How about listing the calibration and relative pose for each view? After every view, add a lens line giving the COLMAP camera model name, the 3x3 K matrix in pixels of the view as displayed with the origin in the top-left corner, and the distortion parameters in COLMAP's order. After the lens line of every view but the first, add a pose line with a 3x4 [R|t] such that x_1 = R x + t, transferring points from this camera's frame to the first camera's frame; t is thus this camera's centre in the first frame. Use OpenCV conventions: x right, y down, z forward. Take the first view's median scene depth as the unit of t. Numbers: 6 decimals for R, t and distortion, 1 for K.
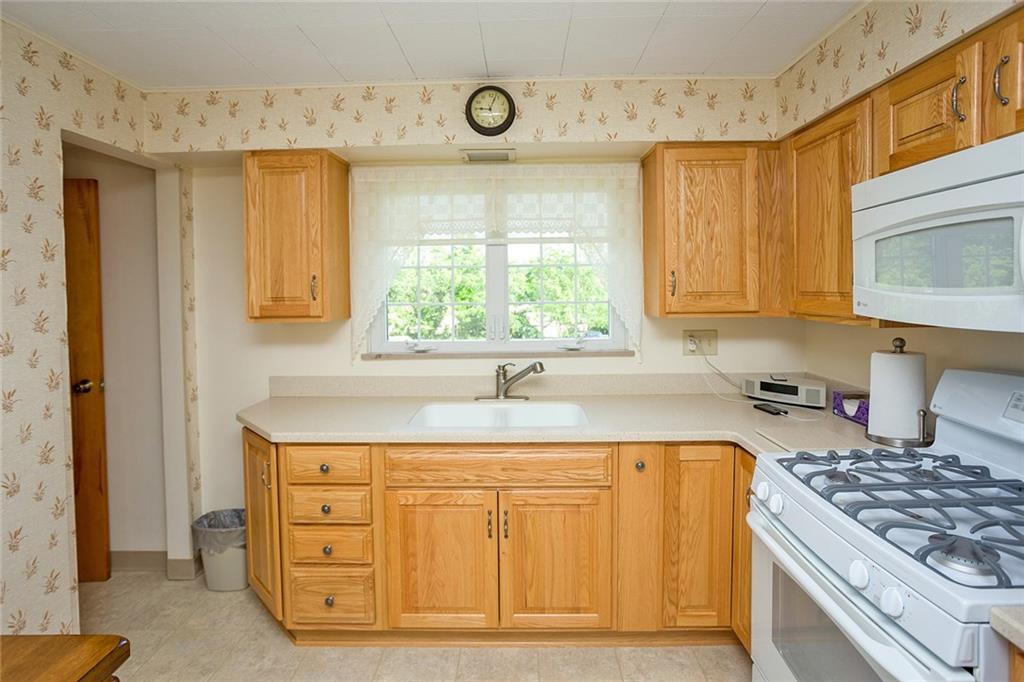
lens RADIAL K [[505.1, 0, 512.6], [0, 505.1, 292.5], [0, 0, 1]] dist [-0.060923, 0.031851]
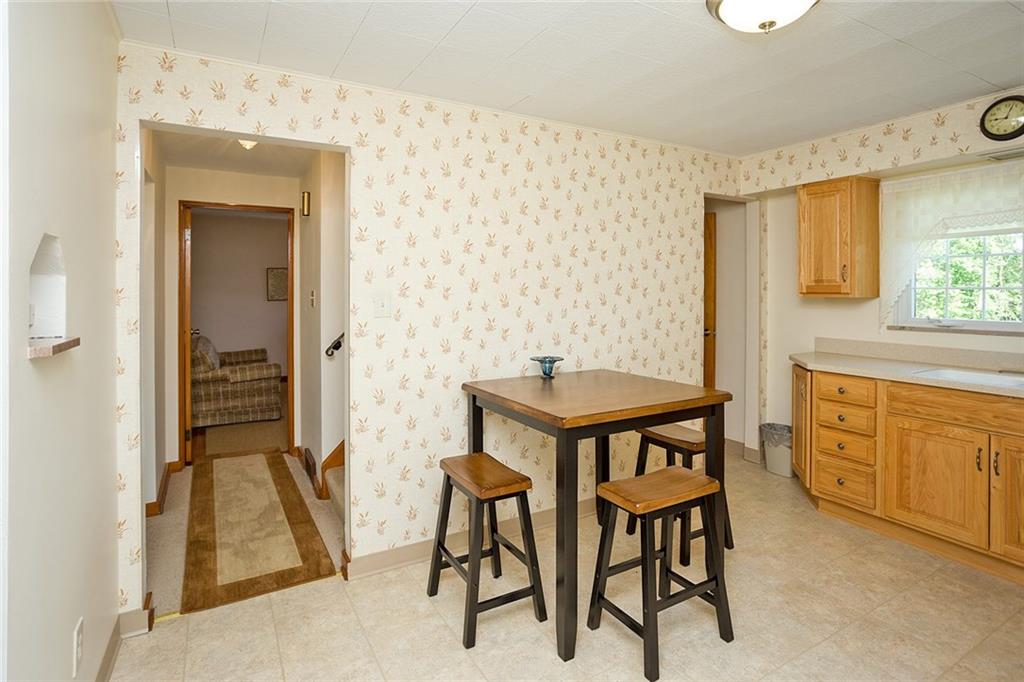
lens RADIAL K [[505.1, 0, 512.6], [0, 505.1, 292.5], [0, 0, 1]] dist [-0.060923, 0.031851]
pose [[0.490664, 0.020312, -0.871112, 0.391349], [-0.022084, 0.999697, 0.010871, 0.053939], [0.871069, 0.013904, 0.490964, -0.552611]]
